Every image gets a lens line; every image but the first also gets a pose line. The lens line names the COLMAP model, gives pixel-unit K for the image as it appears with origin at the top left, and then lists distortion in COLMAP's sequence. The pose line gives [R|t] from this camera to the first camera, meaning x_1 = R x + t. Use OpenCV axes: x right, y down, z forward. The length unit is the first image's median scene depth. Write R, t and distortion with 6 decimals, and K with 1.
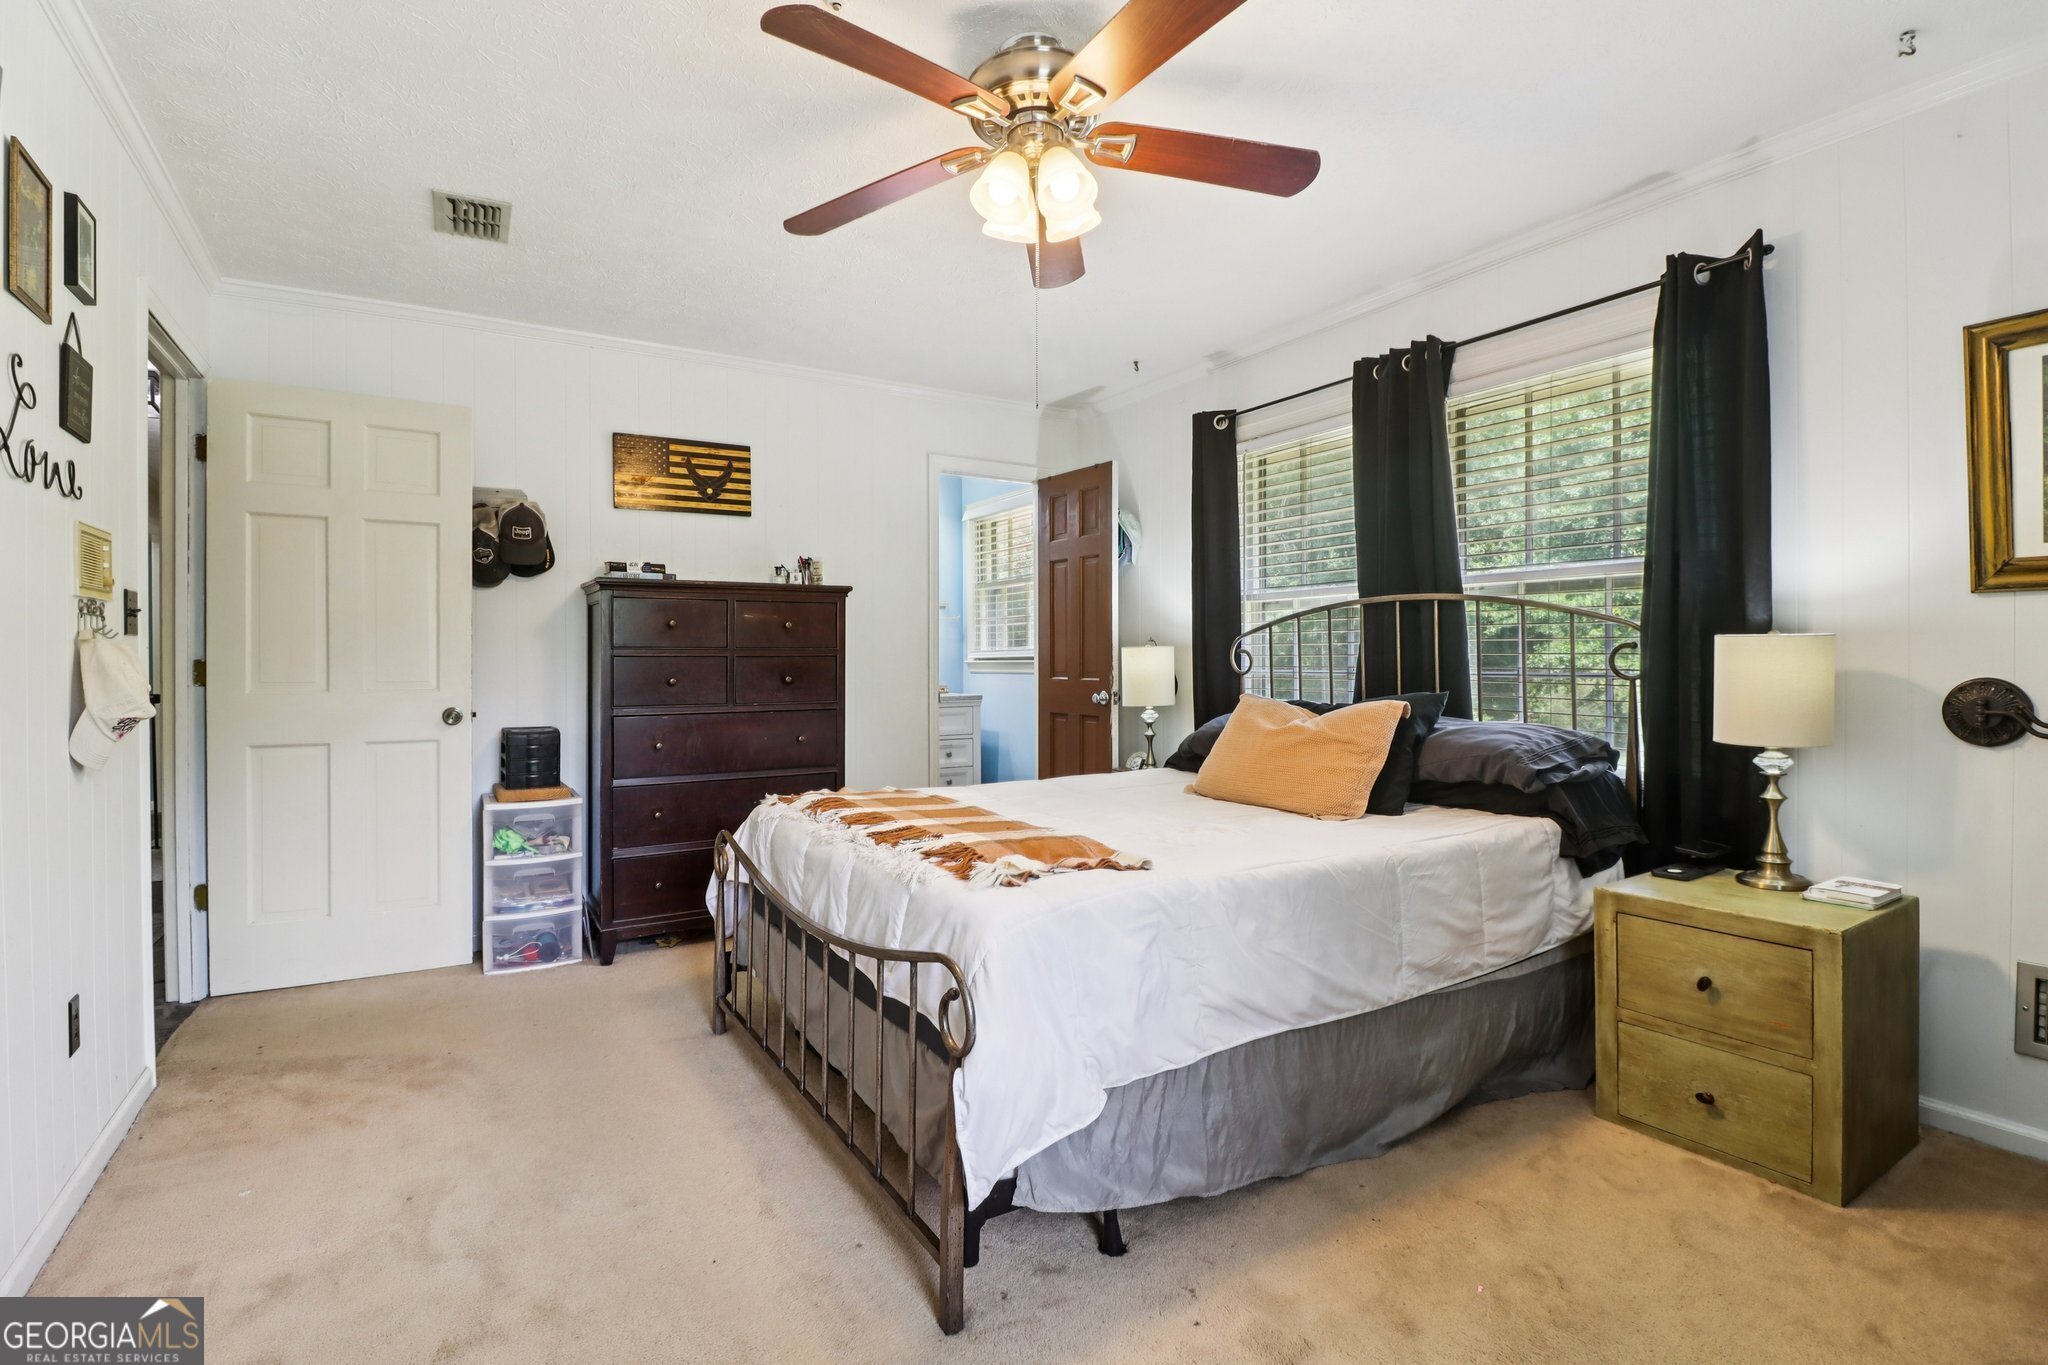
lens RADIAL K [[974.2, 0, 1023.3], [0, 974.2, 642.3], [0, 0, 1]] dist [0.023988, -0.015132]
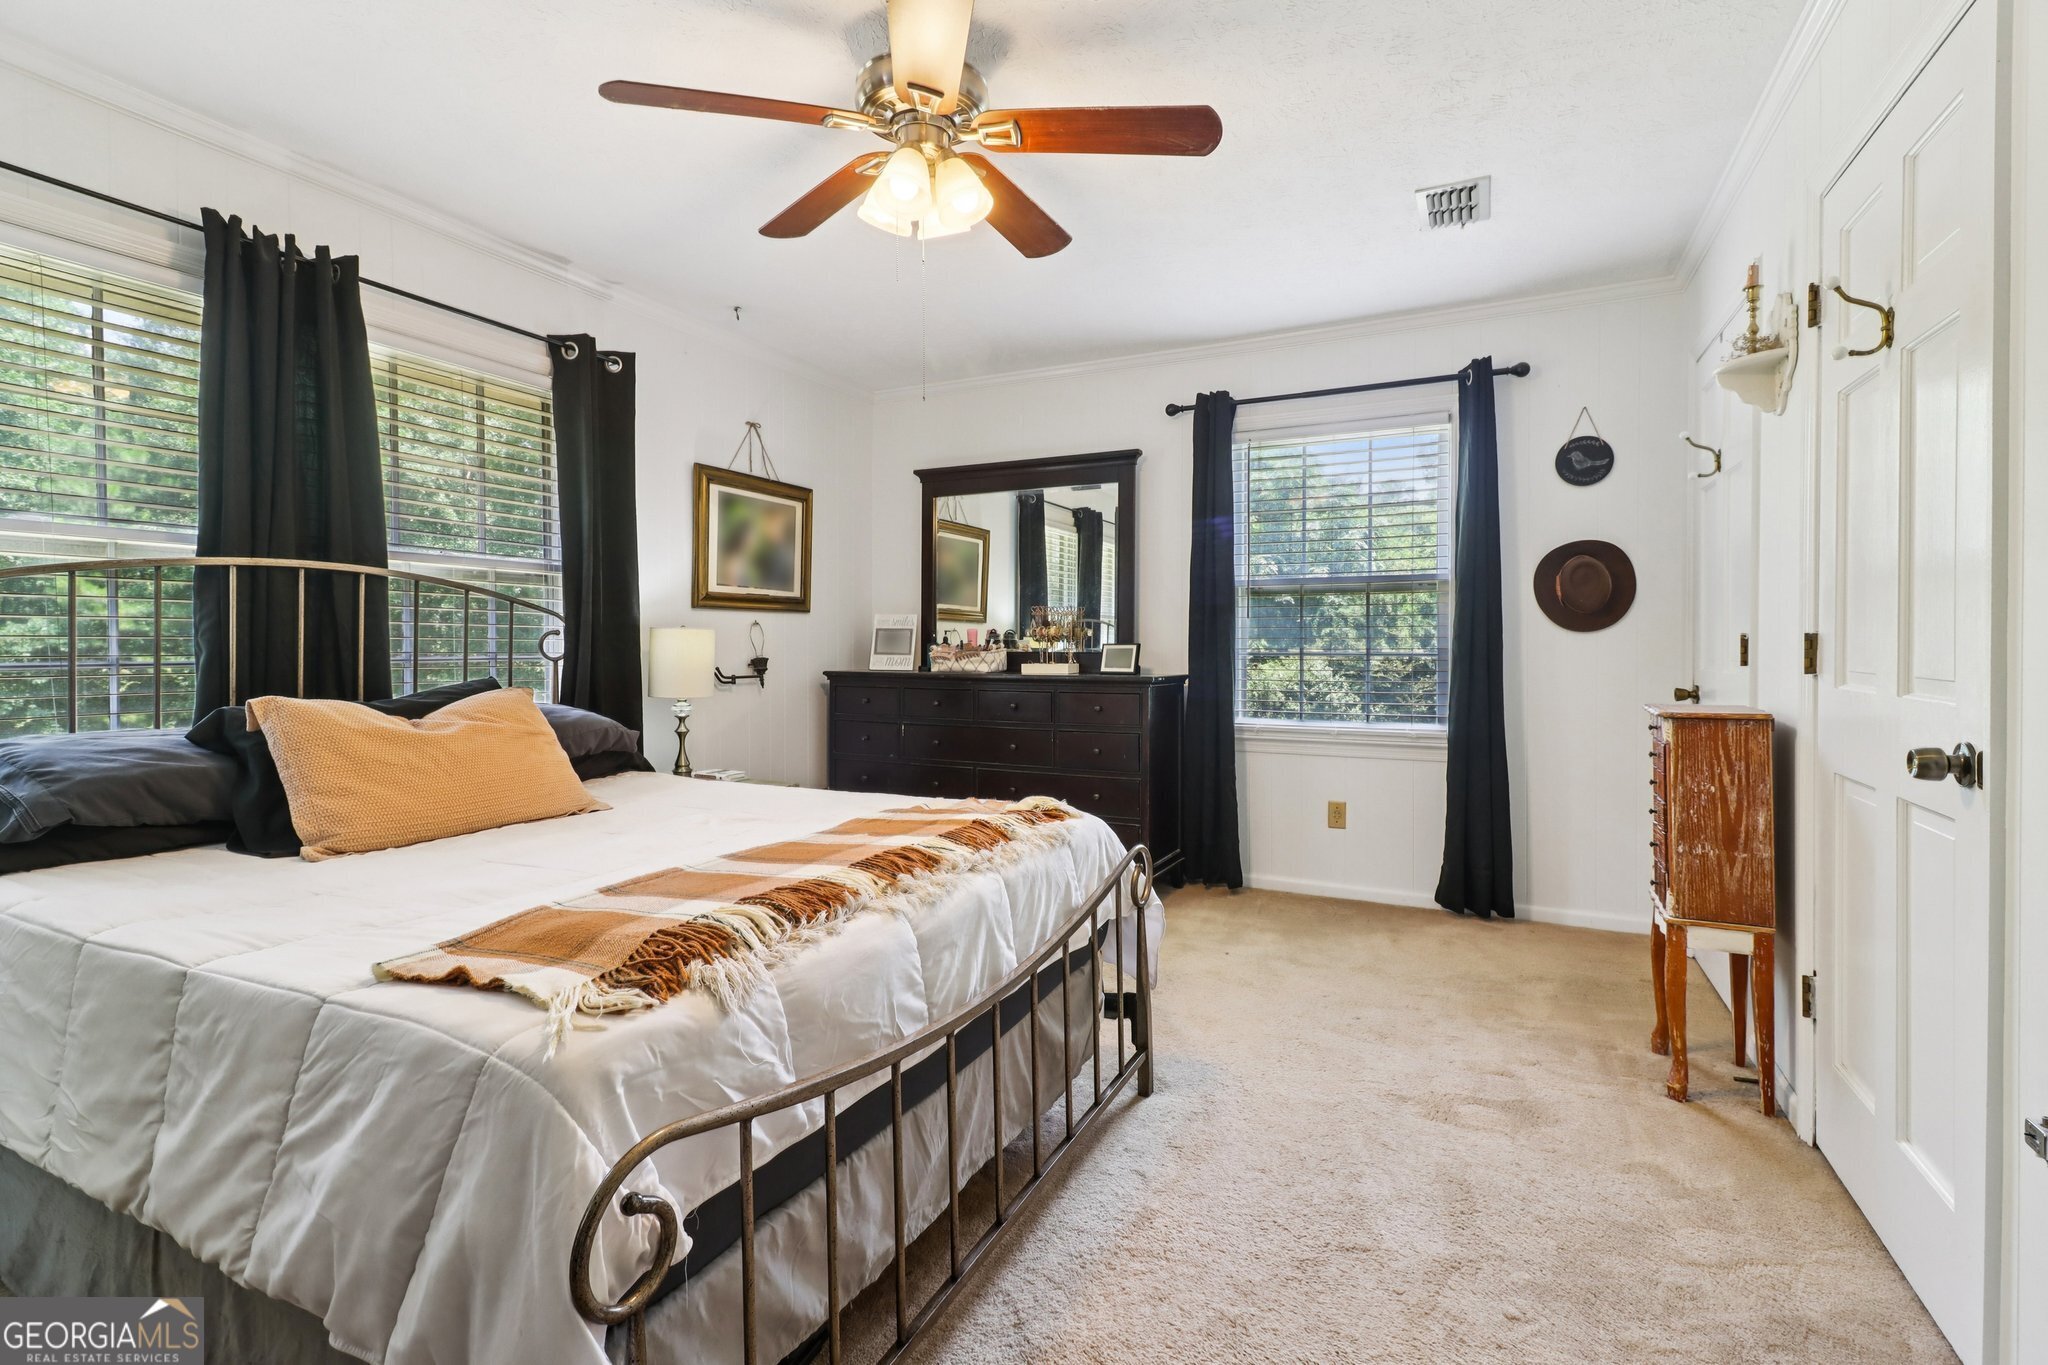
lens RADIAL K [[974.2, 0, 1023.3], [0, 974.2, 642.3], [0, 0, 1]] dist [0.023988, -0.015132]
pose [[-0.553192, 0.003858, 0.833045, -0.608097], [-0.007629, 0.999924, -0.009697, 0.019670], [-0.833019, -0.011720, -0.553121, 1.009297]]
